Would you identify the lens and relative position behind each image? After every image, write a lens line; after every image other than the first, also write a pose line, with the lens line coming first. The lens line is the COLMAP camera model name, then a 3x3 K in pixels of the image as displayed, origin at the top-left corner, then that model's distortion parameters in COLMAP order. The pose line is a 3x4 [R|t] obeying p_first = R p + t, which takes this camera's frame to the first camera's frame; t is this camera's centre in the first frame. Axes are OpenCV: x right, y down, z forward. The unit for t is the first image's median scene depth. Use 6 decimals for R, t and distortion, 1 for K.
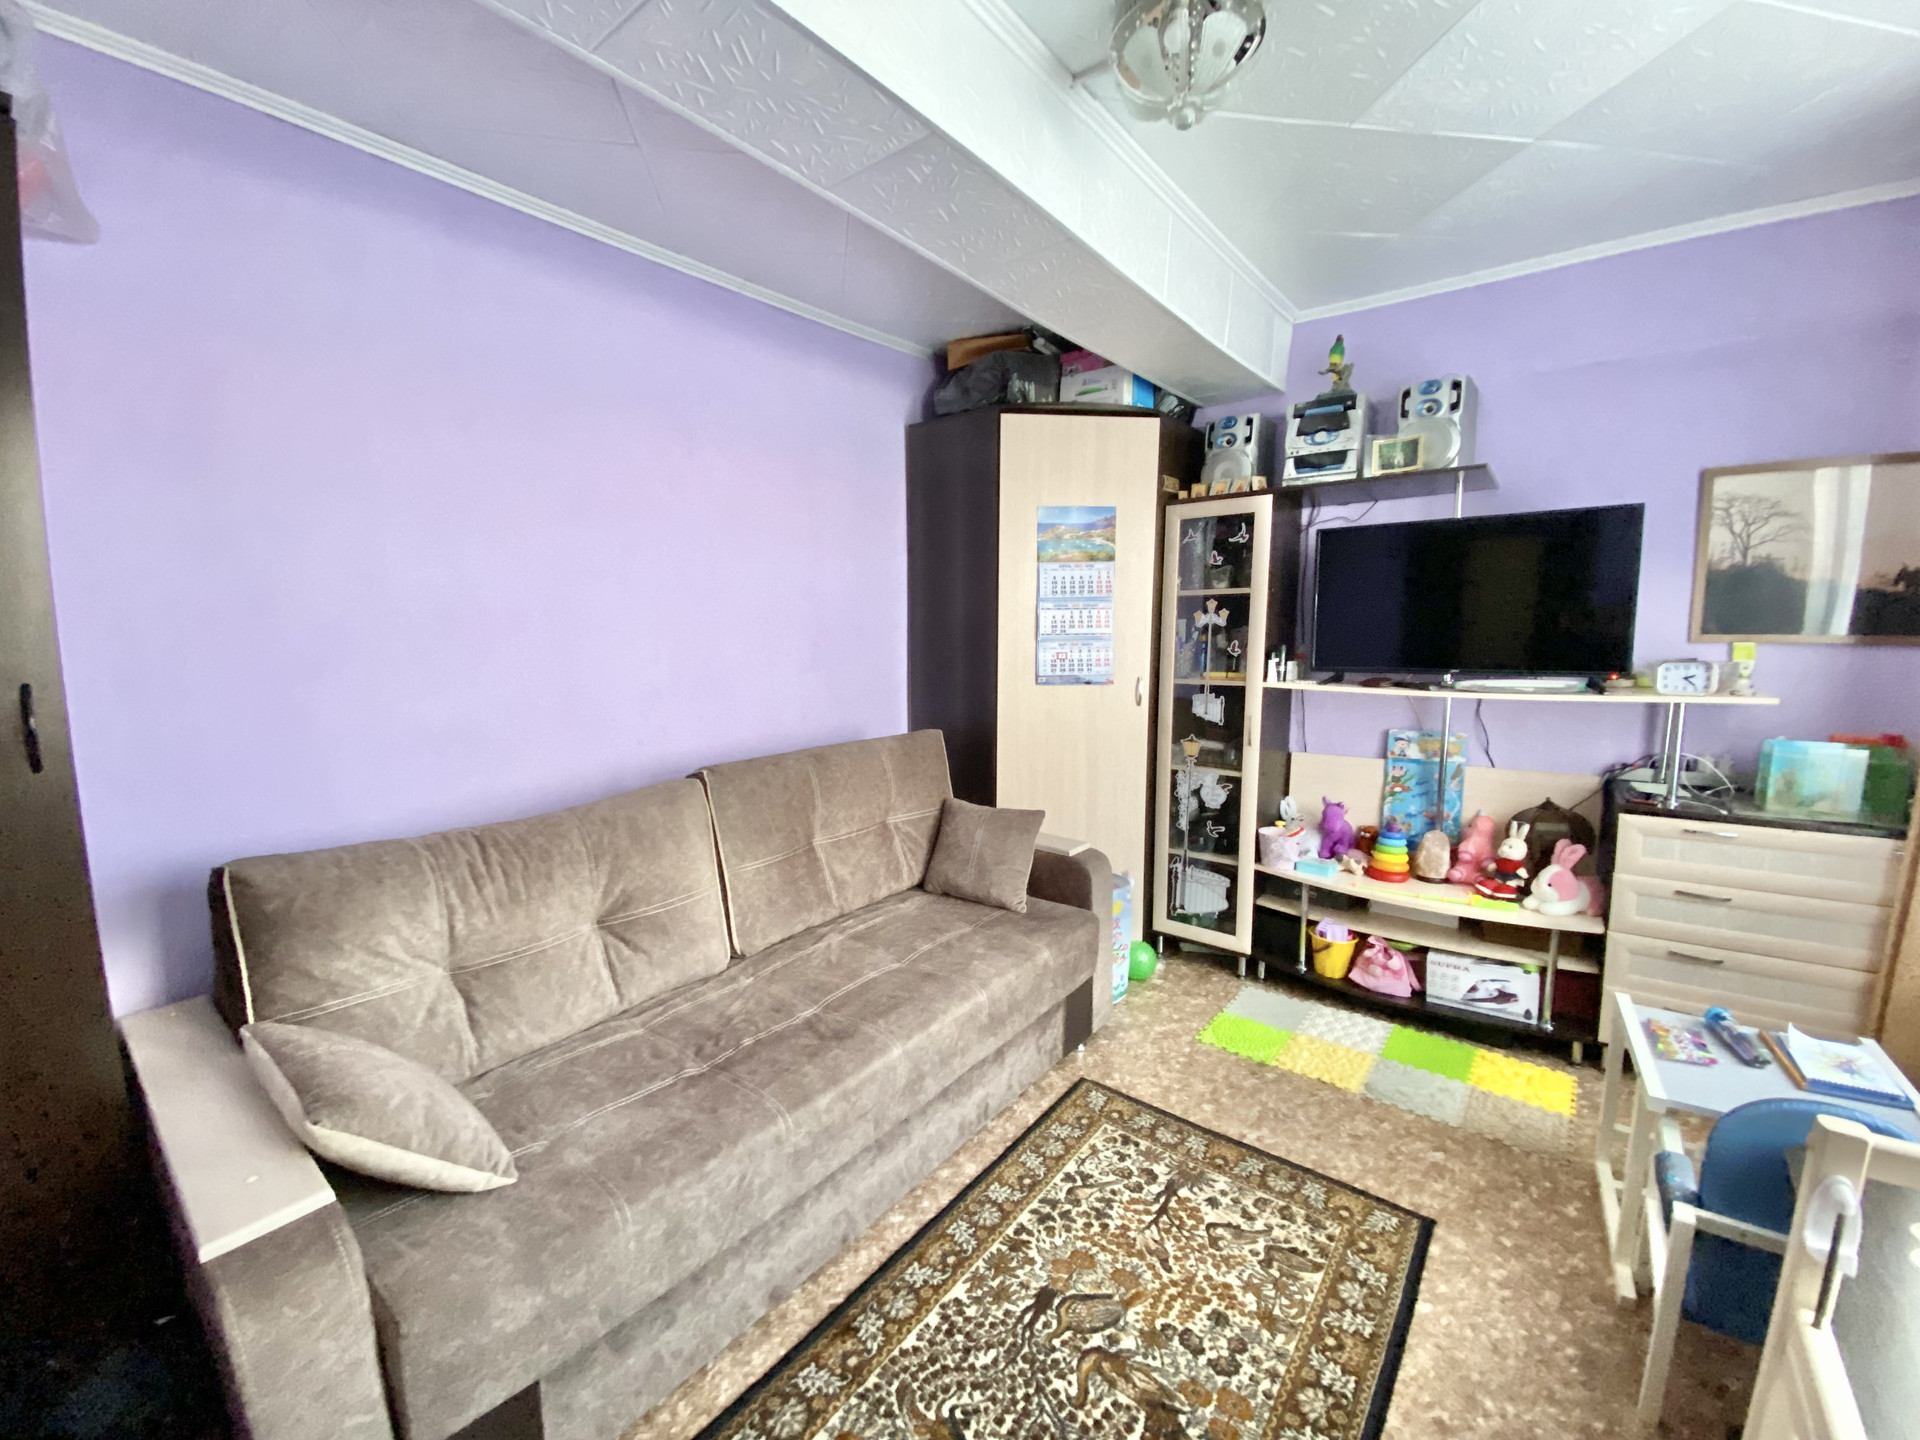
lens RADIAL K [[780.3, 0, 963.1], [0, 780.3, 722.8], [0, 0, 1]] dist [0.025318, -0.022114]
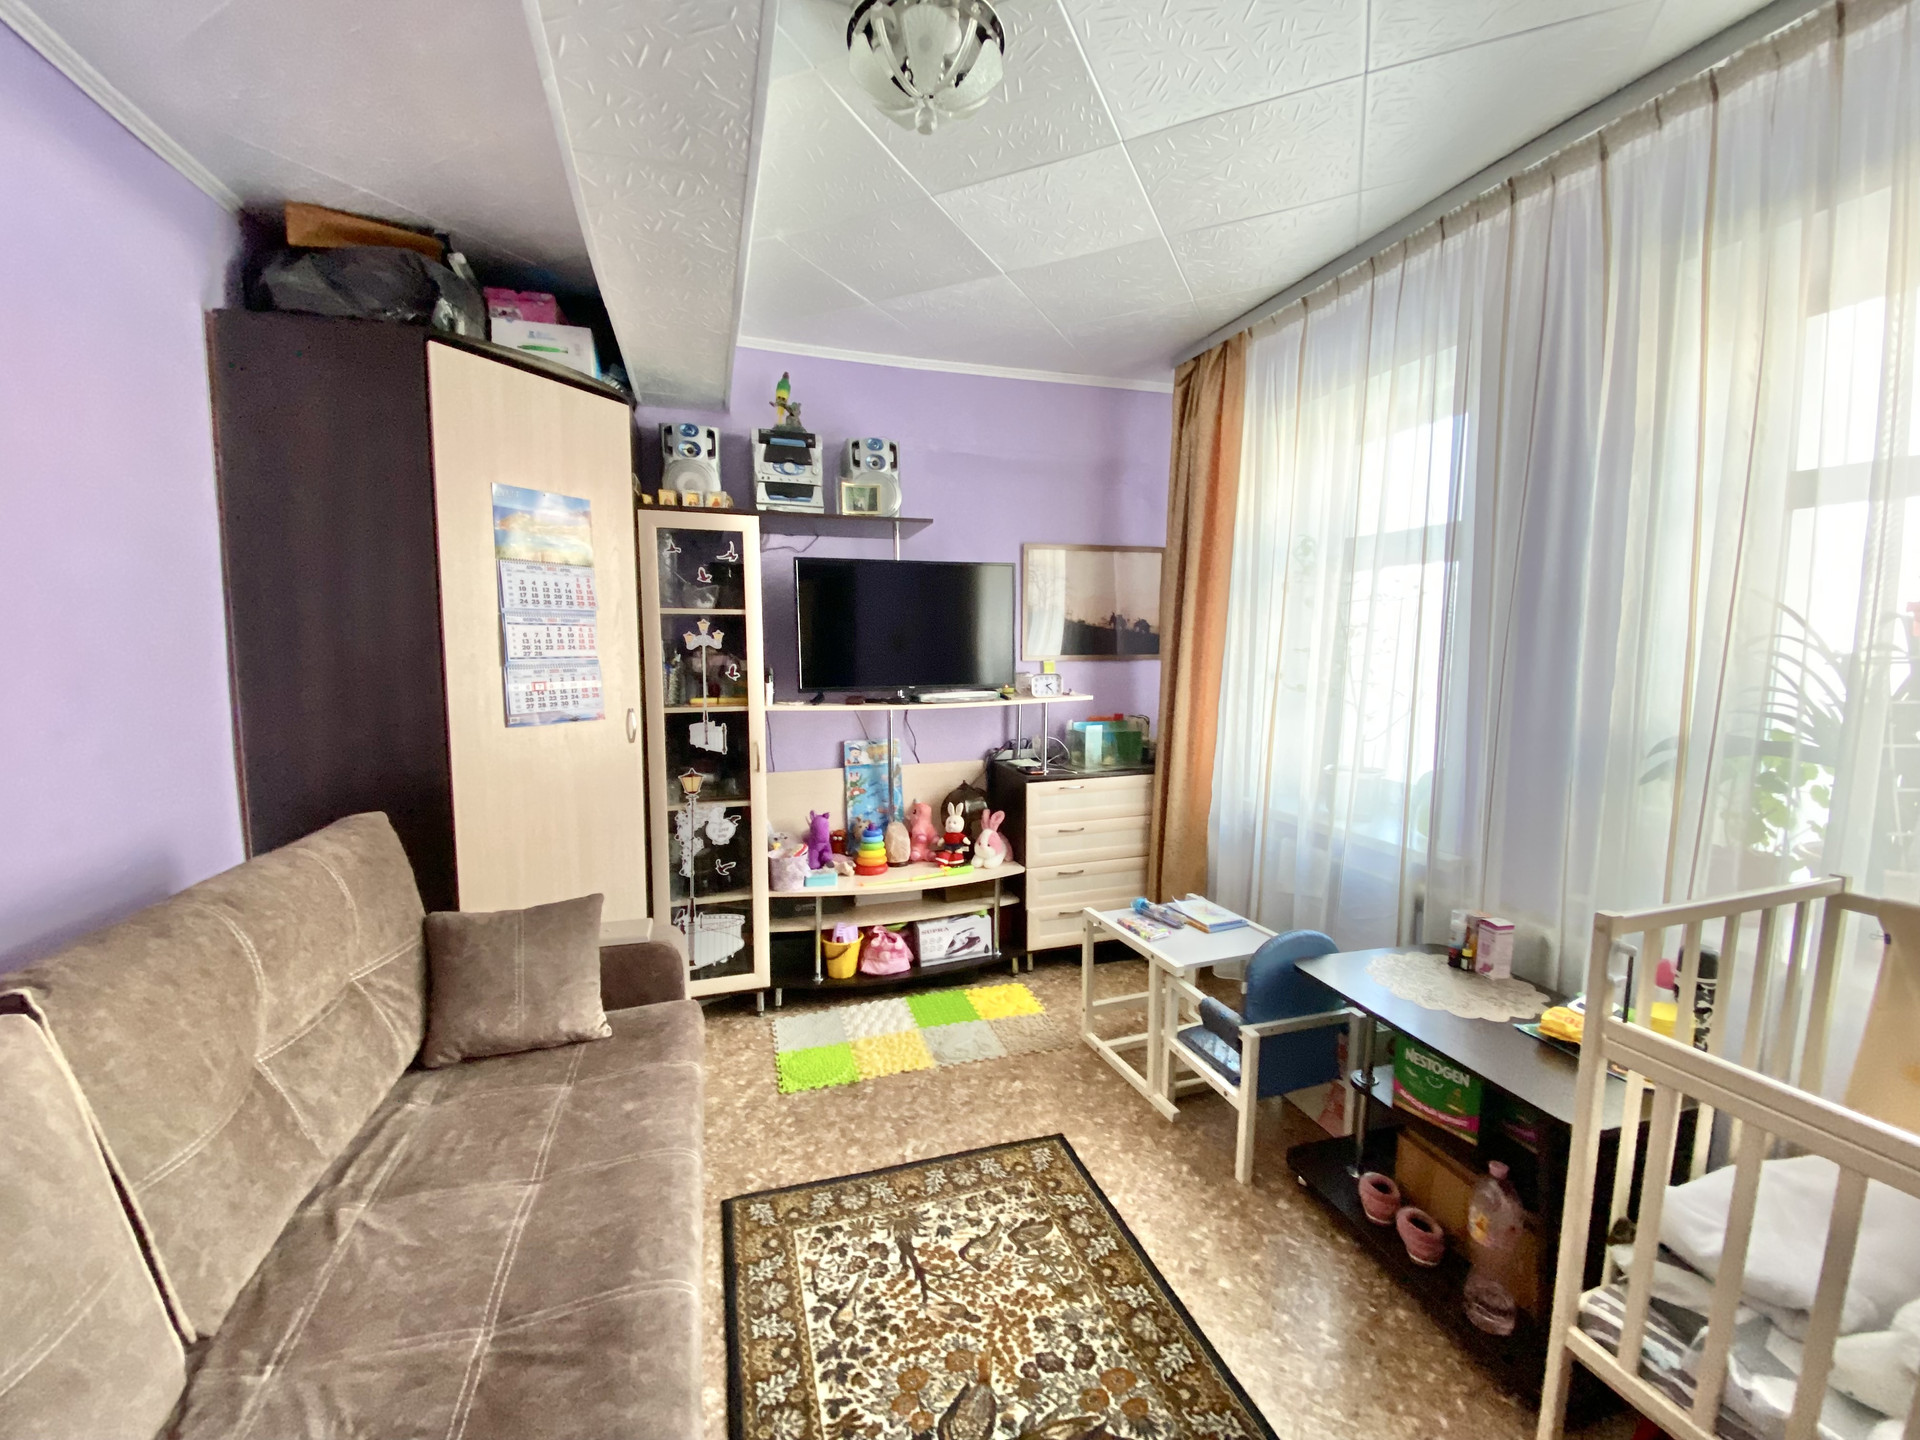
lens RADIAL K [[782.0, 0, 953.0], [0, 782.0, 716.1], [0, 0, 1]] dist [0.019704, -0.016940]
pose [[0.567193, -0.073582, 0.820291, -0.424696], [0.095501, 0.995158, 0.023233, -0.057809], [-0.818029, 0.065161, 0.571474, 0.363686]]
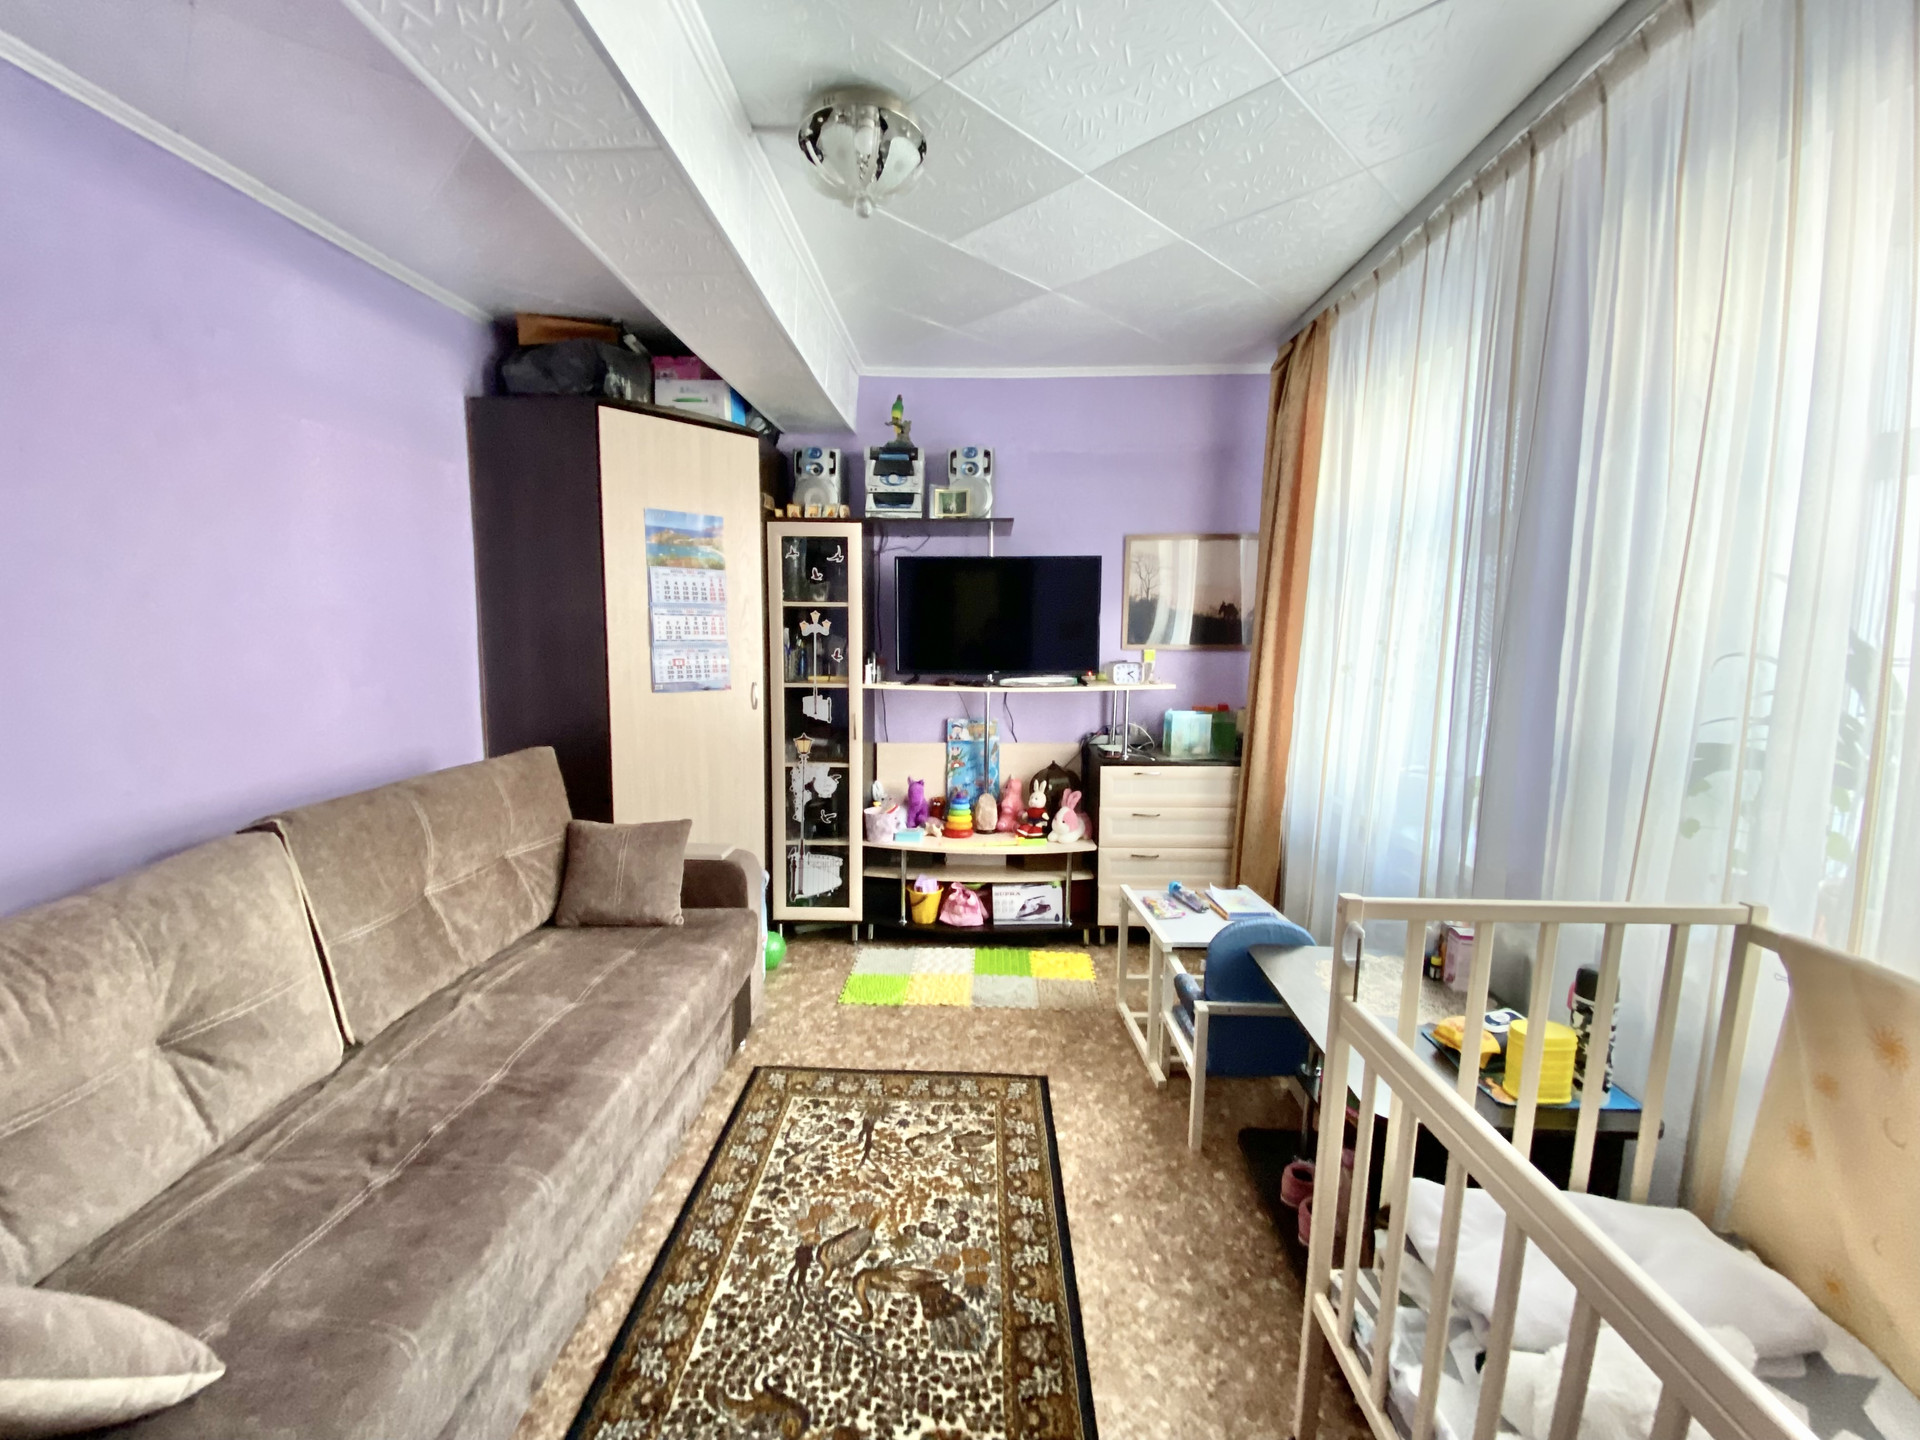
lens RADIAL K [[775.2, 0, 956.6], [0, 775.2, 719.8], [0, 0, 1]] dist [0.030464, -0.026740]
pose [[0.808616, -0.055810, 0.585683, -0.262993], [0.057802, 0.998211, 0.015315, -0.012411], [-0.585490, 0.021470, 0.810395, -0.016962]]
